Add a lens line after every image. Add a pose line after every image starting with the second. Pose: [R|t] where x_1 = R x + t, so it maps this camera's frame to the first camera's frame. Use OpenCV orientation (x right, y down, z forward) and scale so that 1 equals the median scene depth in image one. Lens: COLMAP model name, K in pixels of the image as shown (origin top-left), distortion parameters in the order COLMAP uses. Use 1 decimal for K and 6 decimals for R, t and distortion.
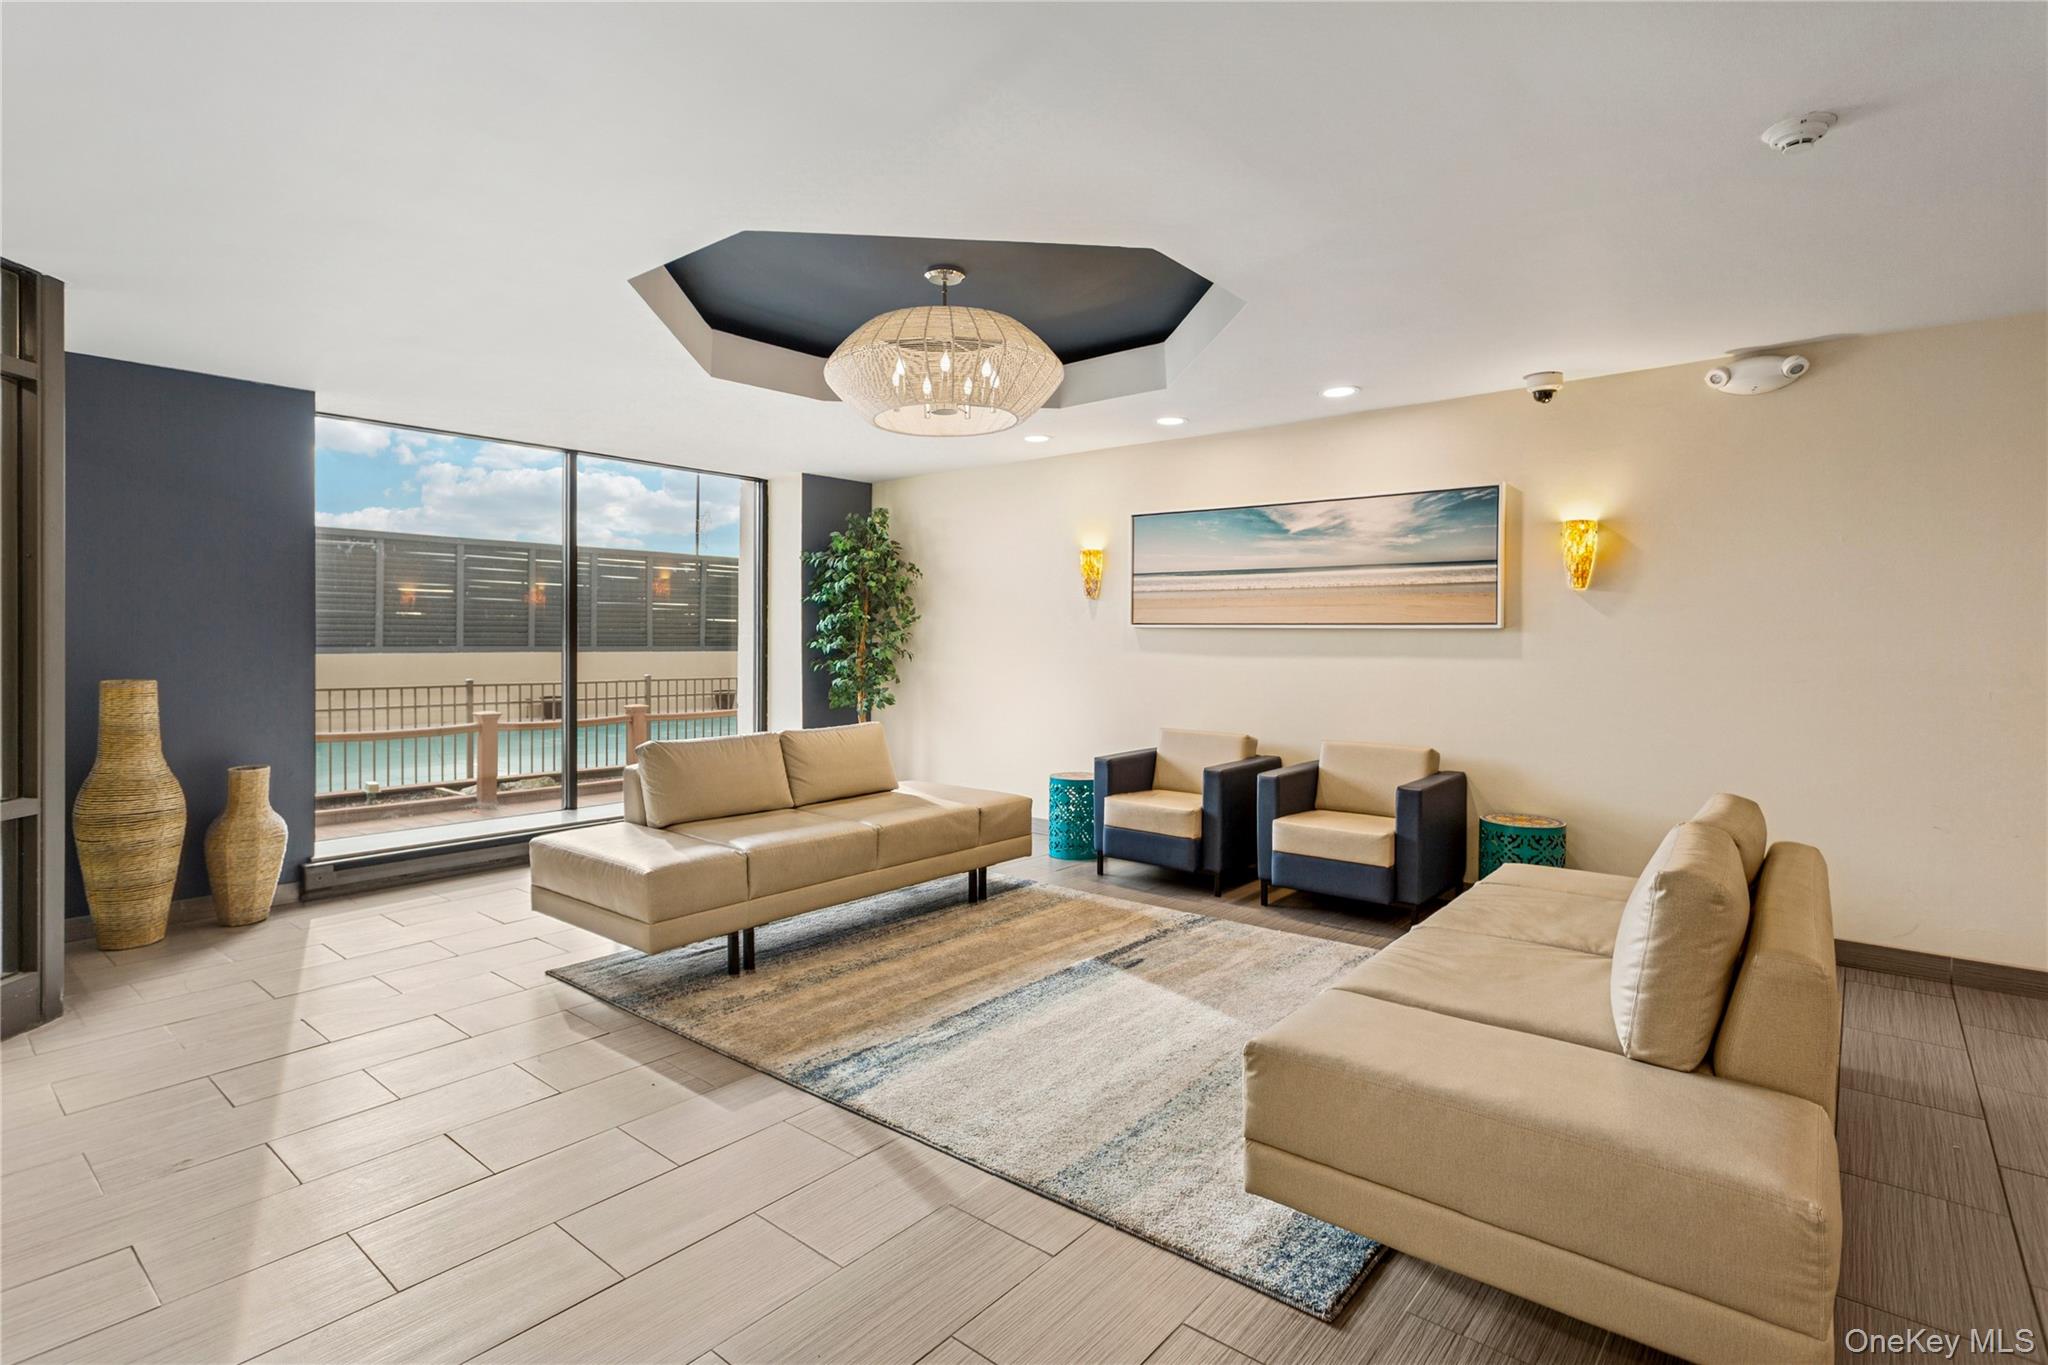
lens RADIAL K [[959.3, 0, 1024.0], [0, 959.3, 658.4], [0, 0, 1]] dist [-0.002523, 0.000181]
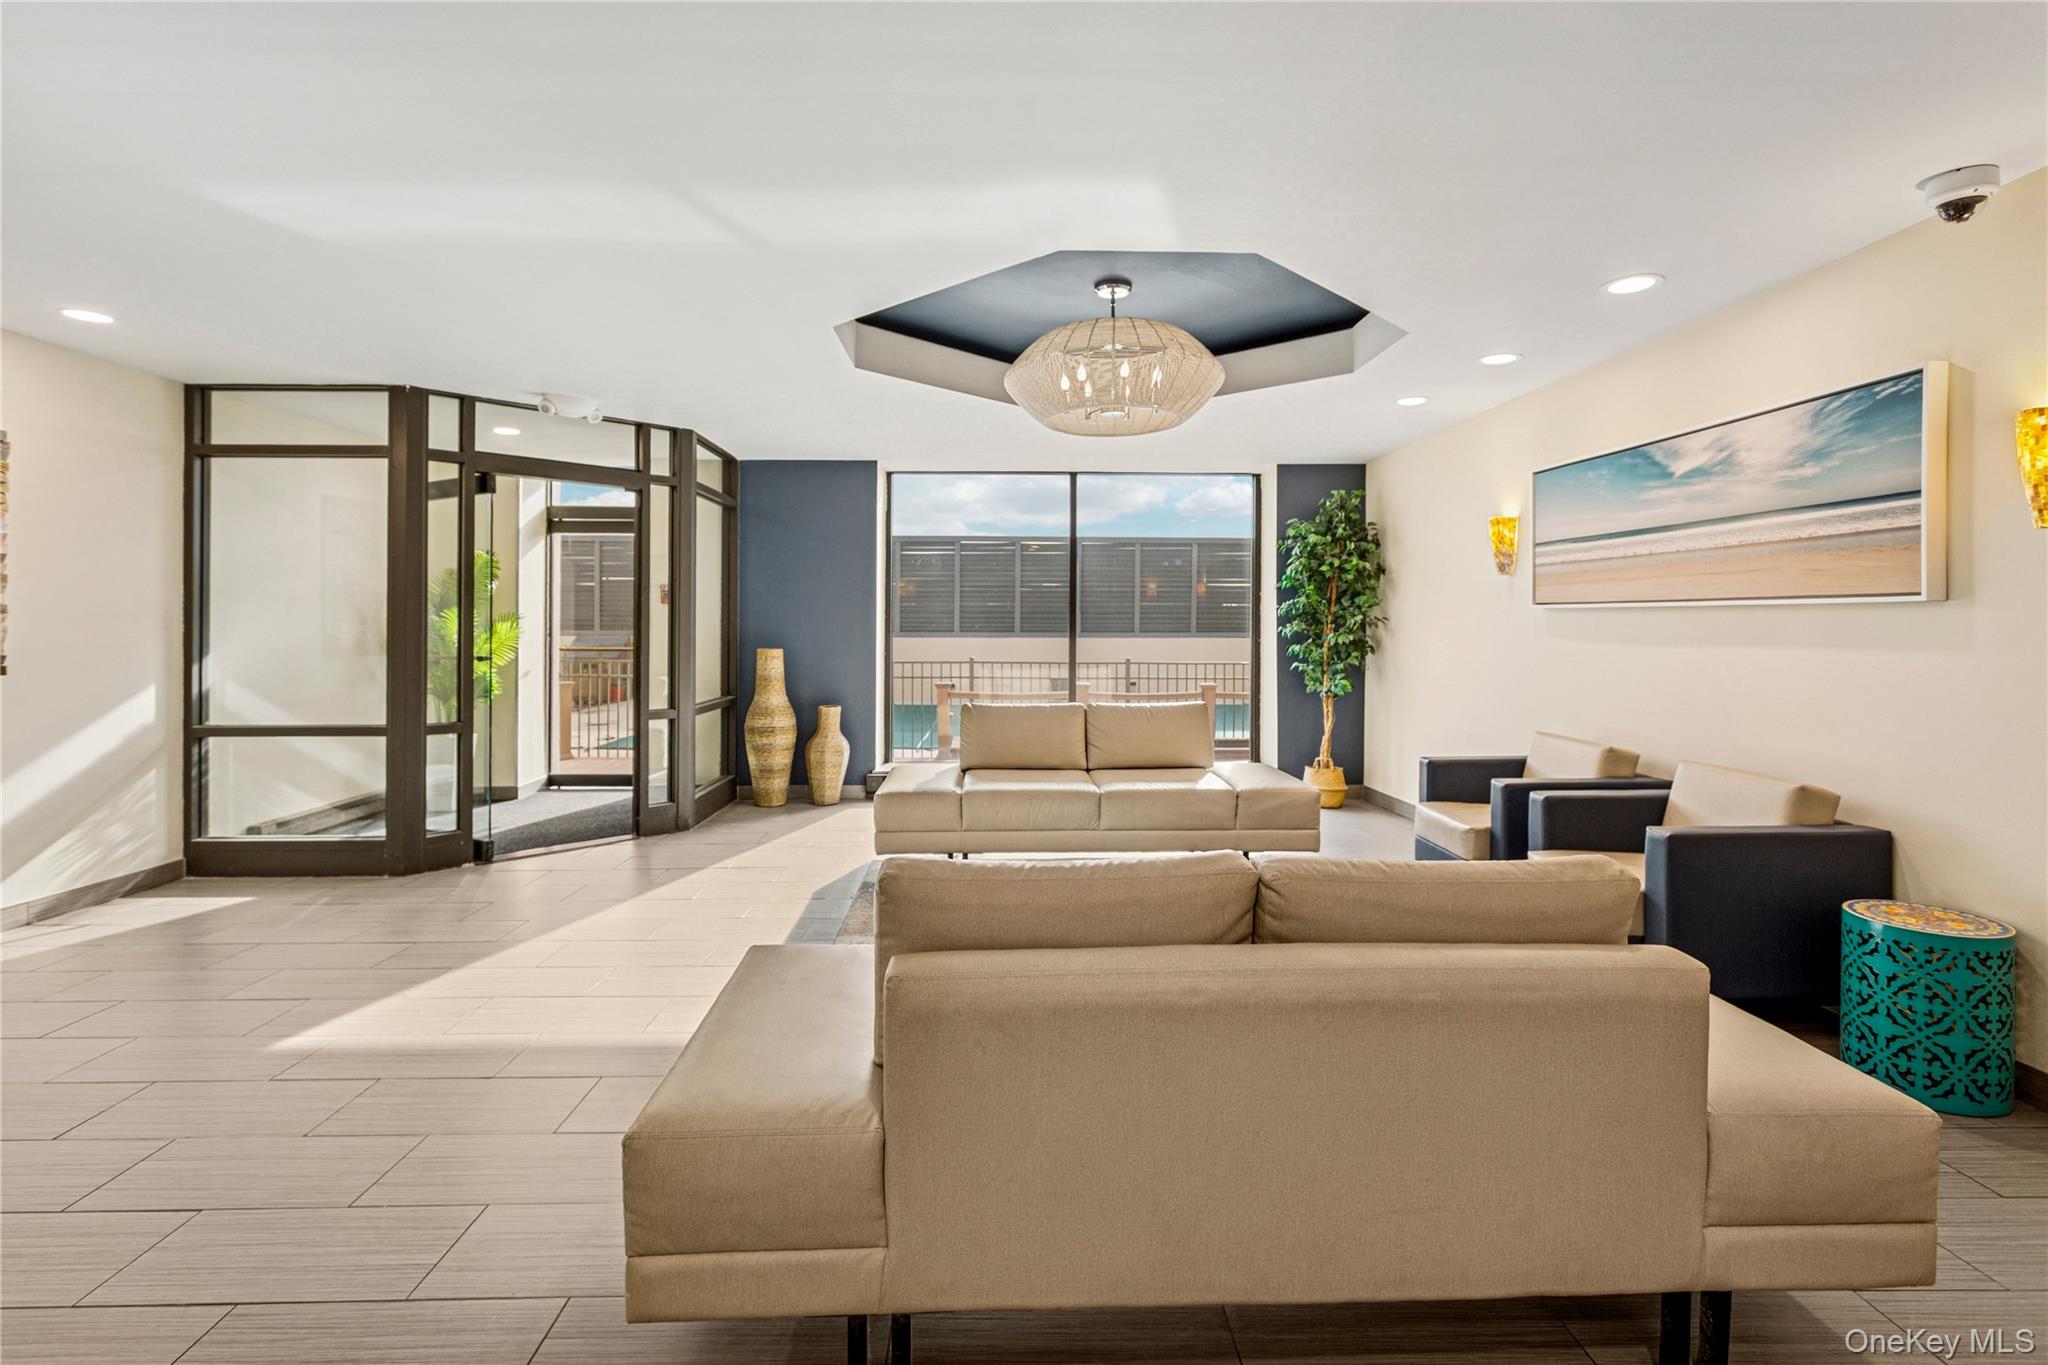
lens RADIAL K [[968.6, 0, 1016.9], [0, 968.6, 639.3], [0, 0, 1]] dist [0.002059, 0.000907]
pose [[0.671964, 0.008299, -0.740538, 0.532875], [-0.014750, 0.999889, -0.002179, 0.002635], [0.740437, 0.012387, 0.672011, 0.144095]]
